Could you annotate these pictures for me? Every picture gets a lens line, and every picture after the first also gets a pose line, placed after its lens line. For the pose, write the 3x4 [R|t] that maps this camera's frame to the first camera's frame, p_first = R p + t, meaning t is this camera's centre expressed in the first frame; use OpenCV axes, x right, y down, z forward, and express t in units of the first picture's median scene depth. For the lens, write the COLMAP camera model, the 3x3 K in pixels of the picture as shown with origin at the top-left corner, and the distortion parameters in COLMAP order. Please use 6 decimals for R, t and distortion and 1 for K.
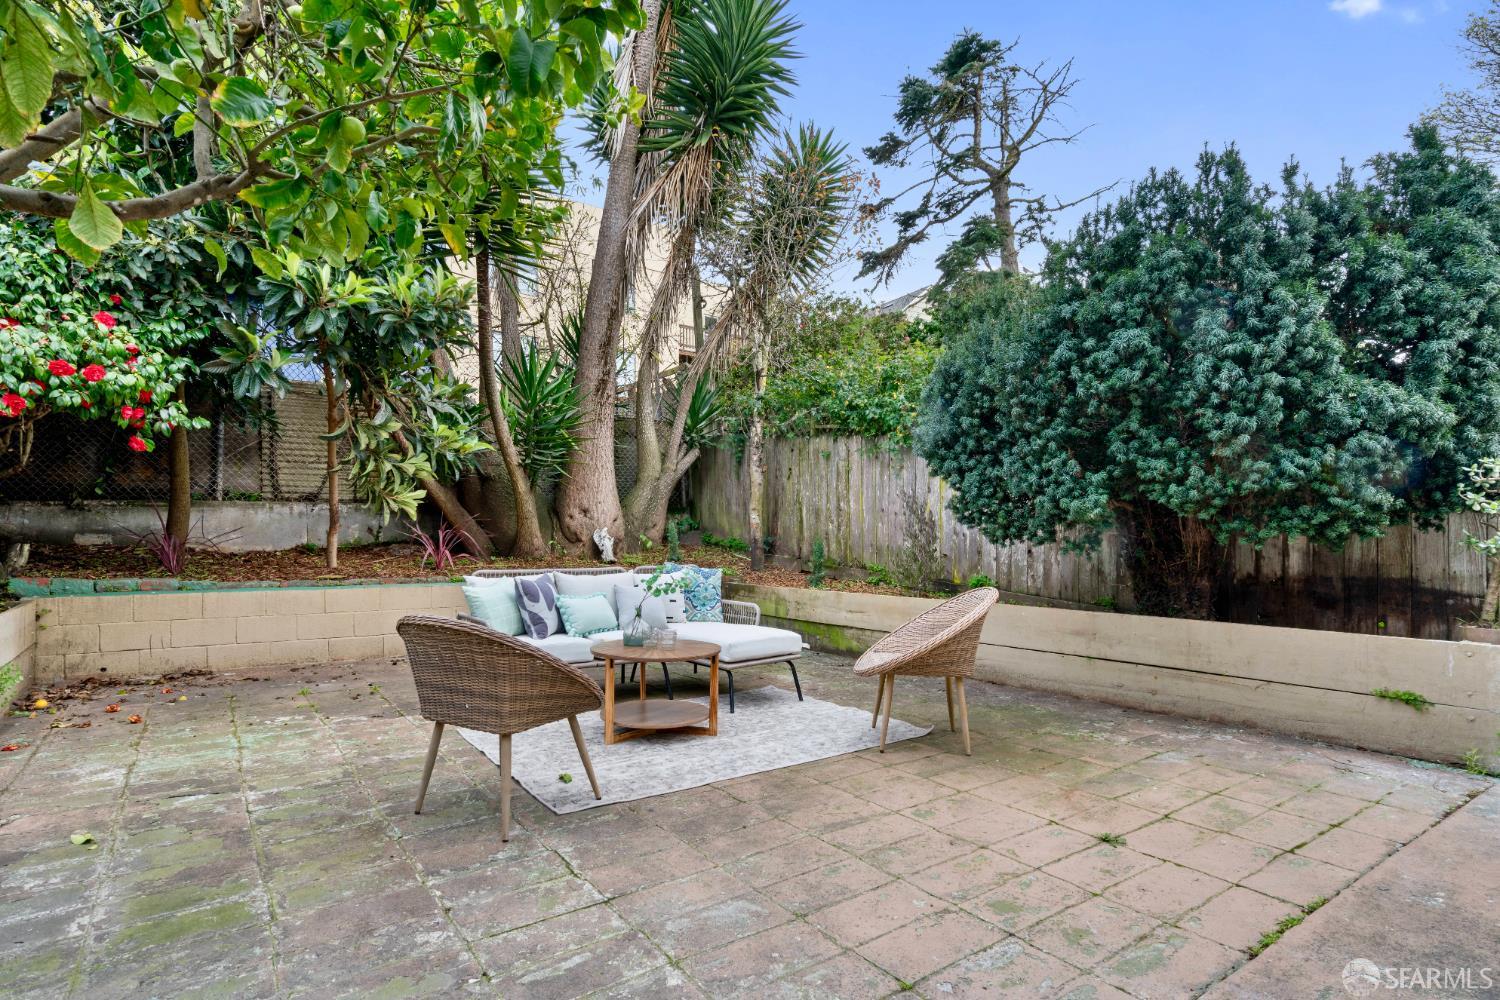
lens RADIAL K [[765.4, 0, 679.6], [0, 765.4, 541.9], [0, 0, 1]] dist [-0.002039, -0.000441]
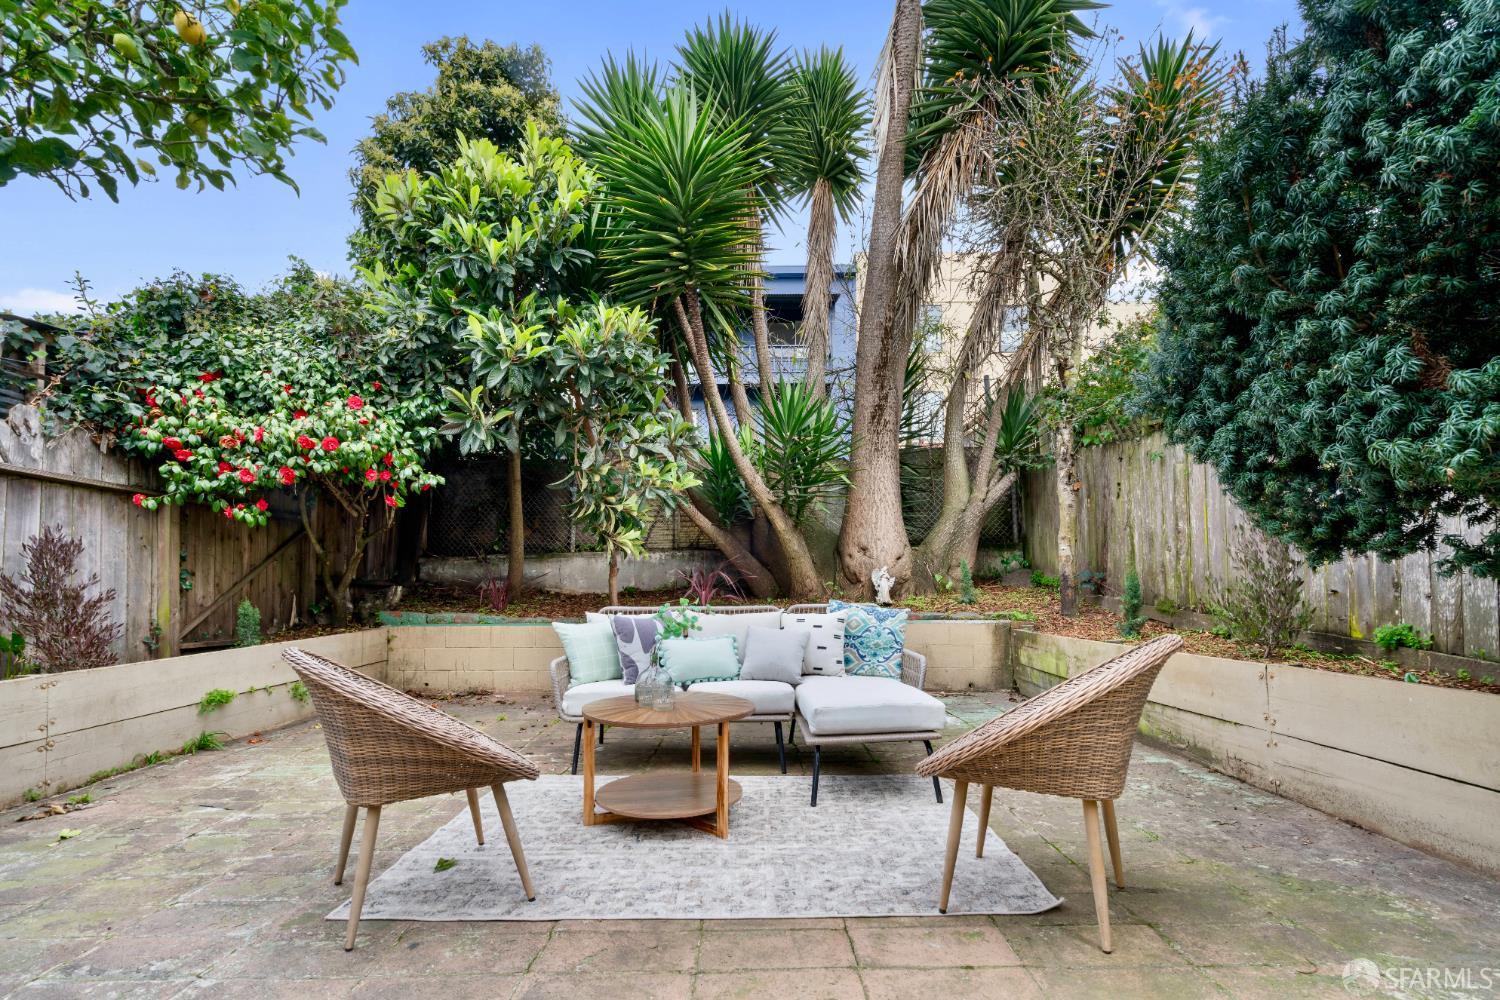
lens RADIAL K [[676.0, 0, 731.4], [0, 676.0, 575.0], [0, 0, 1]] dist [-0.003907, 0.002091]
pose [[0.837311, -0.019772, -0.546369, 0.291106], [0.005390, 0.999596, -0.027914, 0.020037], [0.546700, 0.020428, 0.837079, 0.347658]]
